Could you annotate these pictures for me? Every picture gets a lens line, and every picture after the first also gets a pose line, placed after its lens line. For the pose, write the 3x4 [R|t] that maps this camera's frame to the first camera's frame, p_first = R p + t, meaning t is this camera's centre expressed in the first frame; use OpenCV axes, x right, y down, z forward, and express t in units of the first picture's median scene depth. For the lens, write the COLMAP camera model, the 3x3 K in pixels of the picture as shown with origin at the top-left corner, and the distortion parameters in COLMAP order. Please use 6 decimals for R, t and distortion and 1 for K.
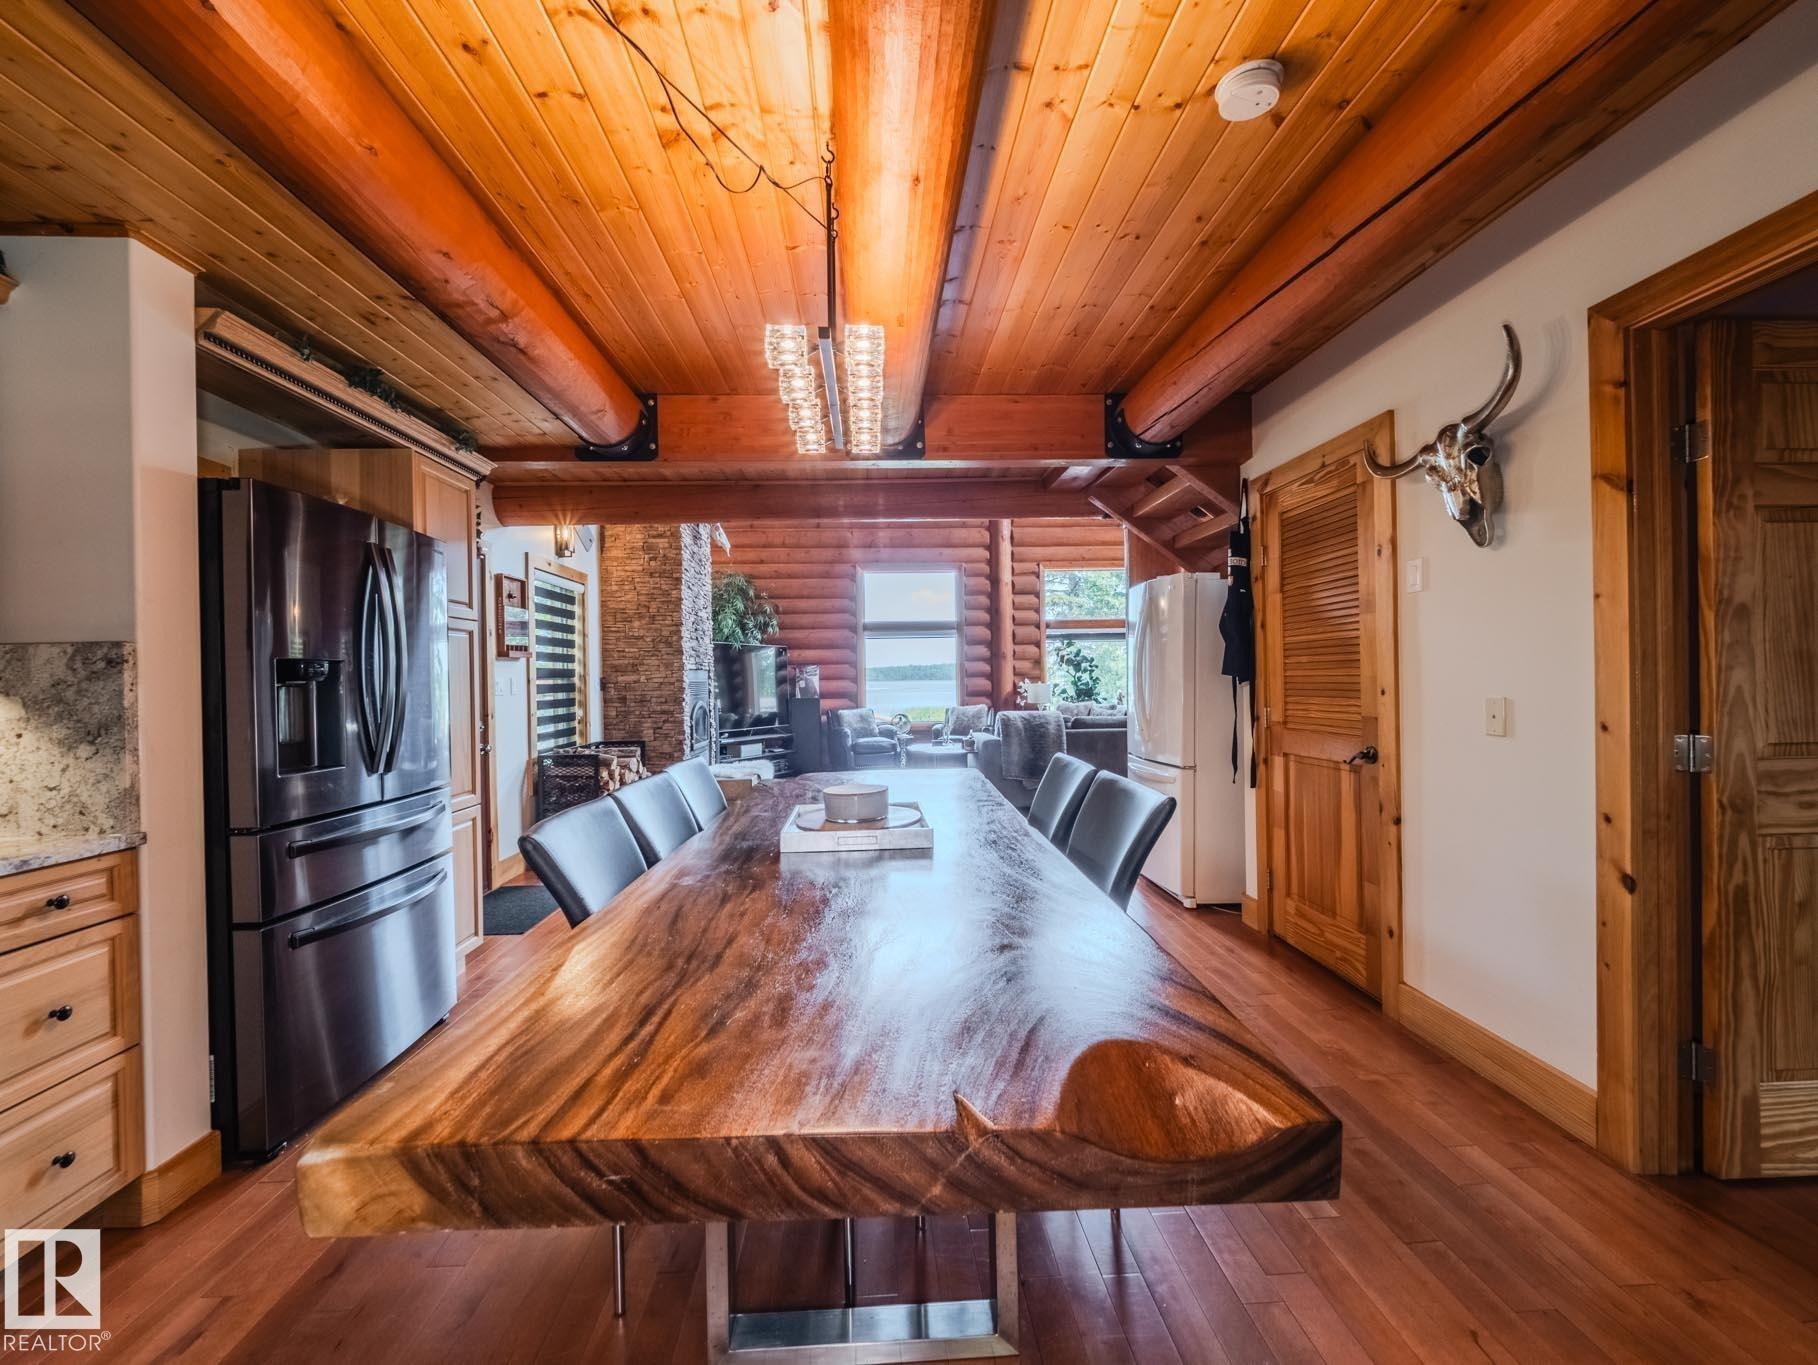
lens RADIAL K [[746.6, 0, 903.4], [0, 746.6, 685.0], [0, 0, 1]] dist [-0.000066, -0.008834]
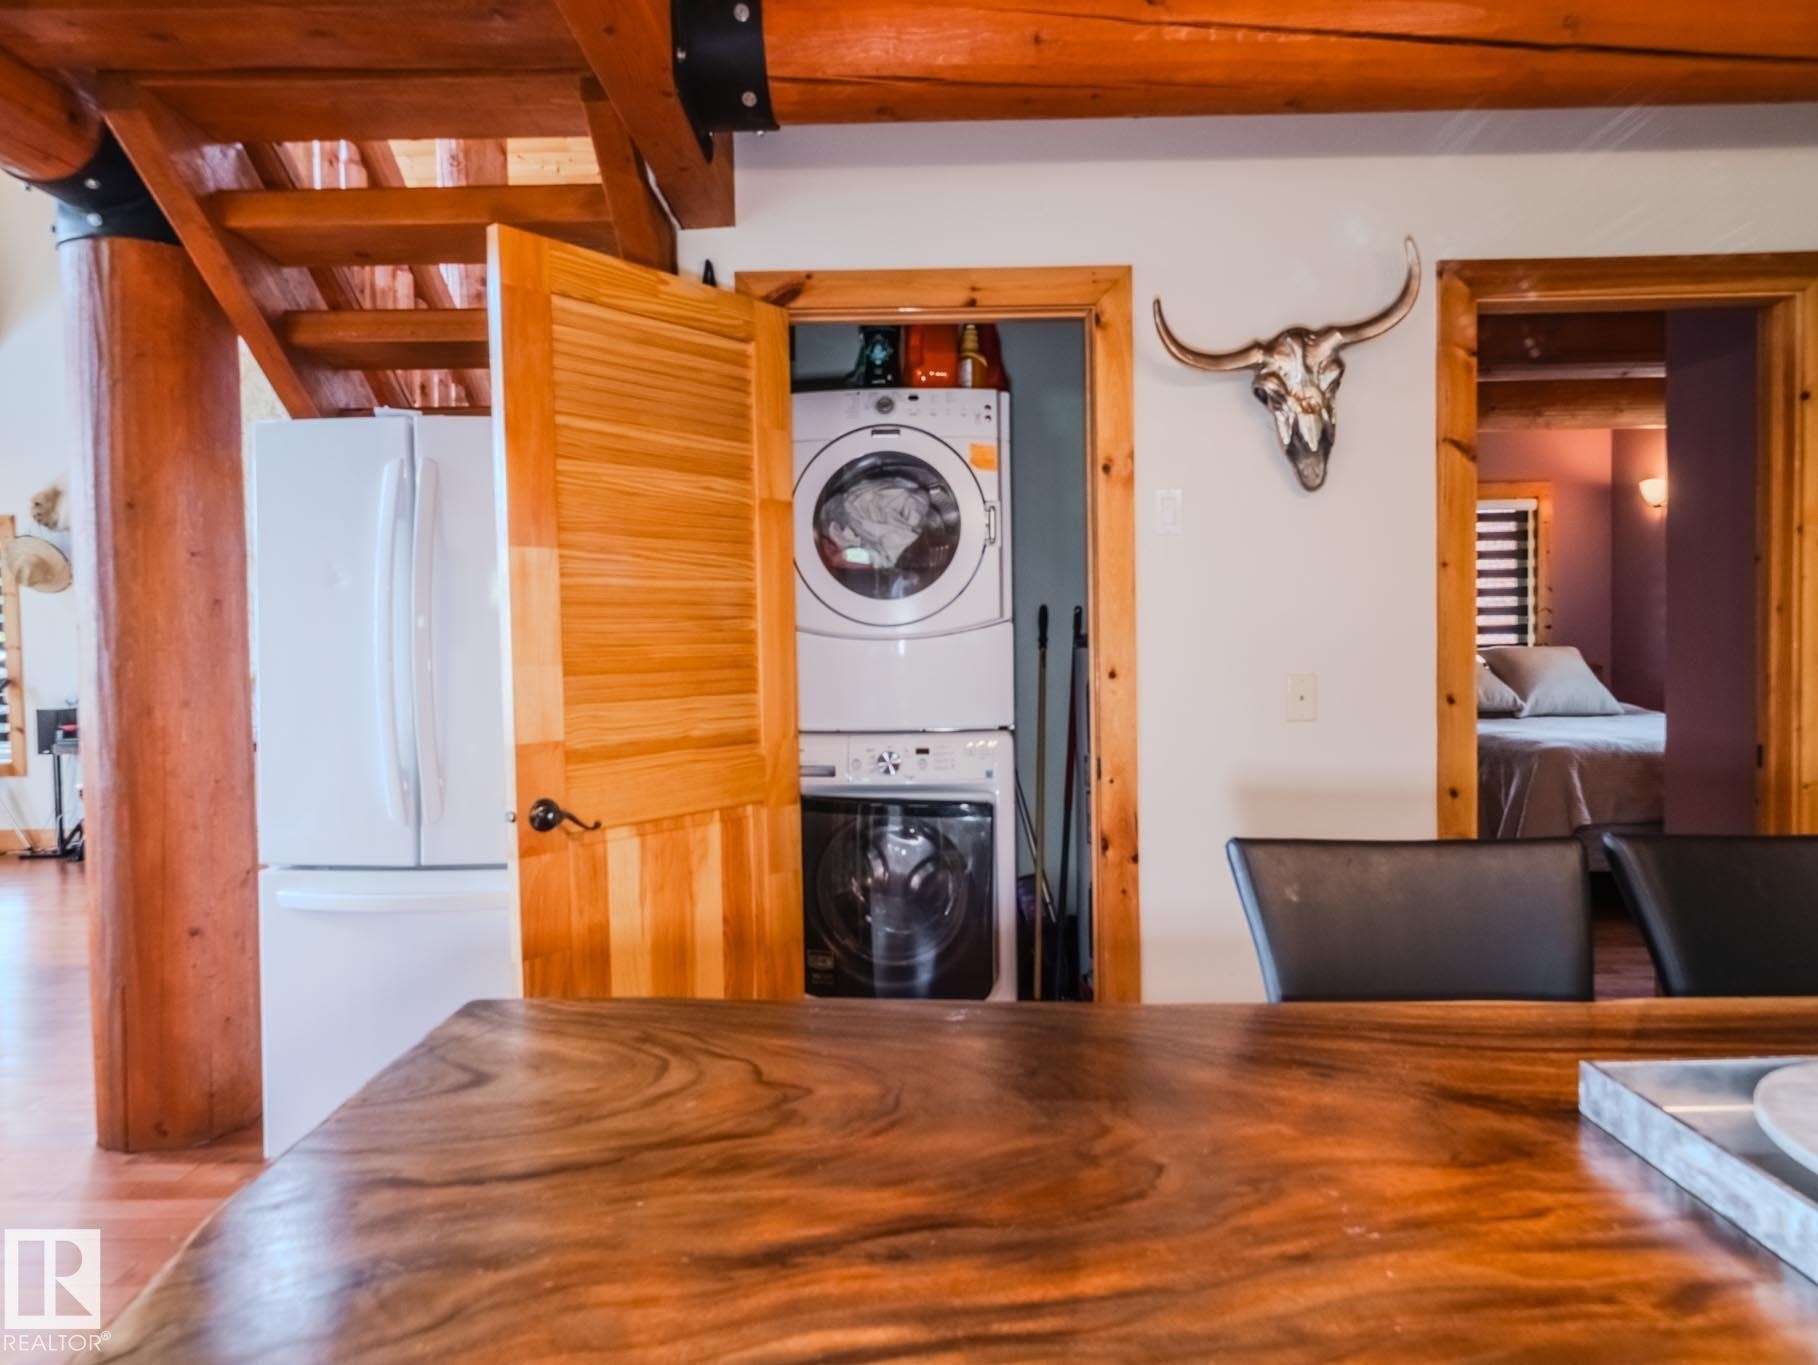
lens RADIAL K [[754.8, 0, 903.6], [0, 754.8, 683.0], [0, 0, 1]] dist [0.007548, -0.010018]
pose [[0.060926, -0.027696, 0.997758, -0.097185], [0.022529, 0.999398, 0.026366, -0.007156], [-0.997888, 0.020872, 0.061513, 1.631869]]
